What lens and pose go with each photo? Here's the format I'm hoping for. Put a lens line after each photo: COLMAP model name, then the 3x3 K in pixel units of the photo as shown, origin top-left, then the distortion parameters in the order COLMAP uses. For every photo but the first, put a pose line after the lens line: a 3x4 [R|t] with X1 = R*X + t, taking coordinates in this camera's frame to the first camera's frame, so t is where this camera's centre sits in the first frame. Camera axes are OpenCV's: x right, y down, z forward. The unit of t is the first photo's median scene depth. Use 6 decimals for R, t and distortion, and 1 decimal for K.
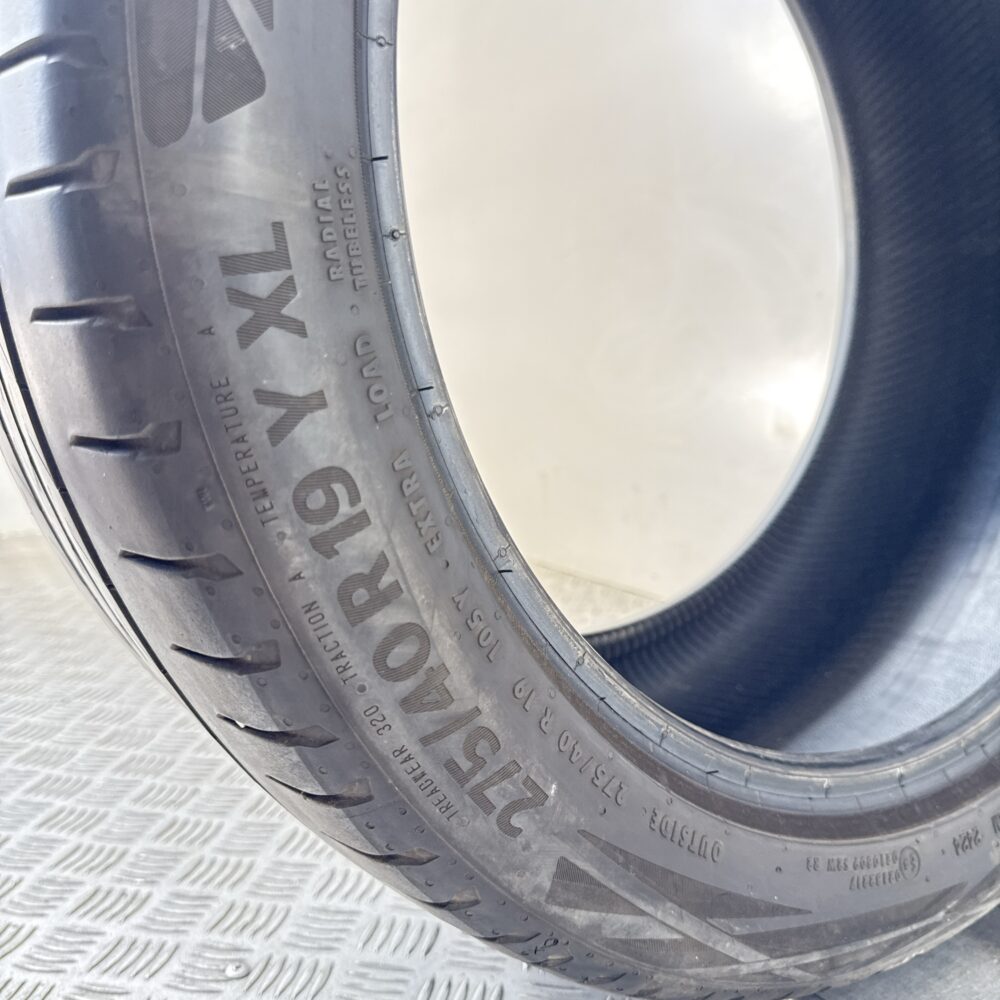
lens RADIAL K [[1017.3, 0, 500.0], [0, 1017.3, 500.0], [0, 0, 1]] dist [0.103944, -0.239891]
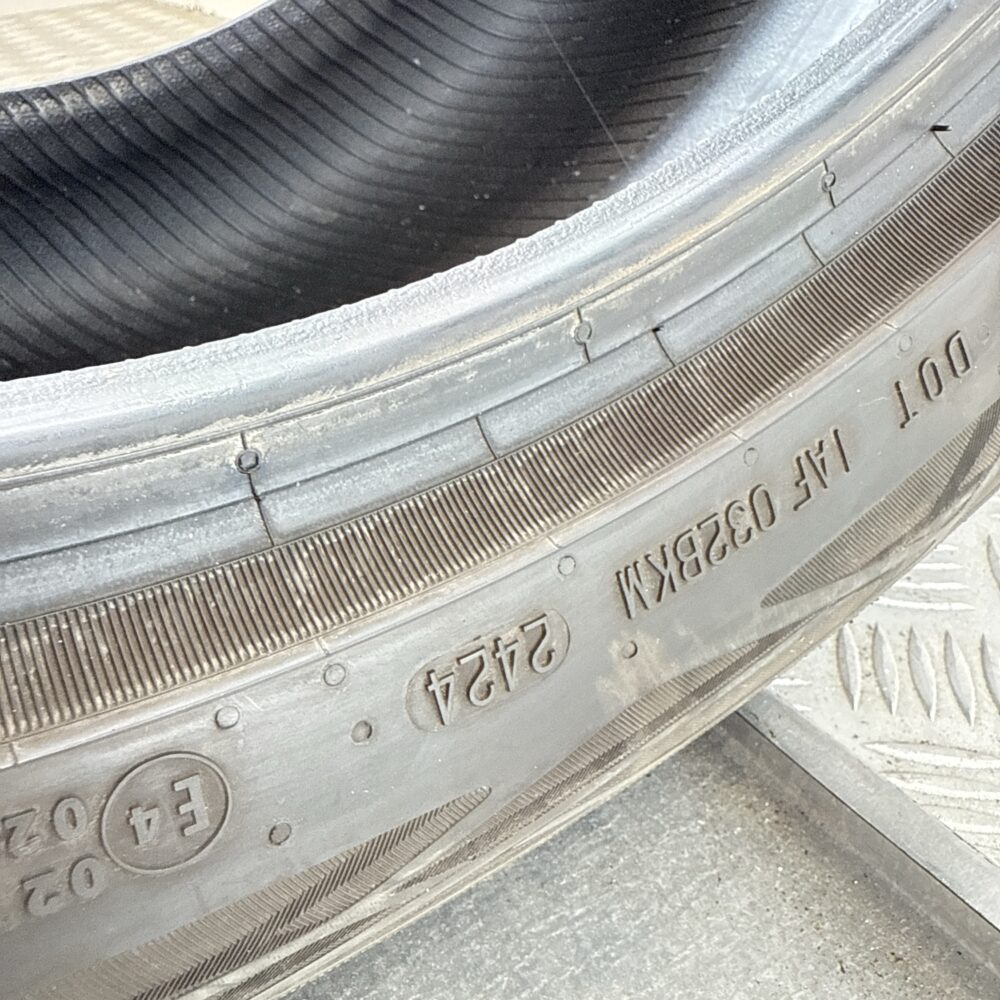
lens RADIAL K [[968.3, 0, 500.0], [0, 968.3, 500.0], [0, 0, 1]] dist [-0.005533, -0.004556]
pose [[0.998484, -0.027923, -0.047444, 0.719986], [0.045609, 0.902211, 0.428877, 0.260863], [0.030829, -0.430390, 0.902116, 1.177529]]
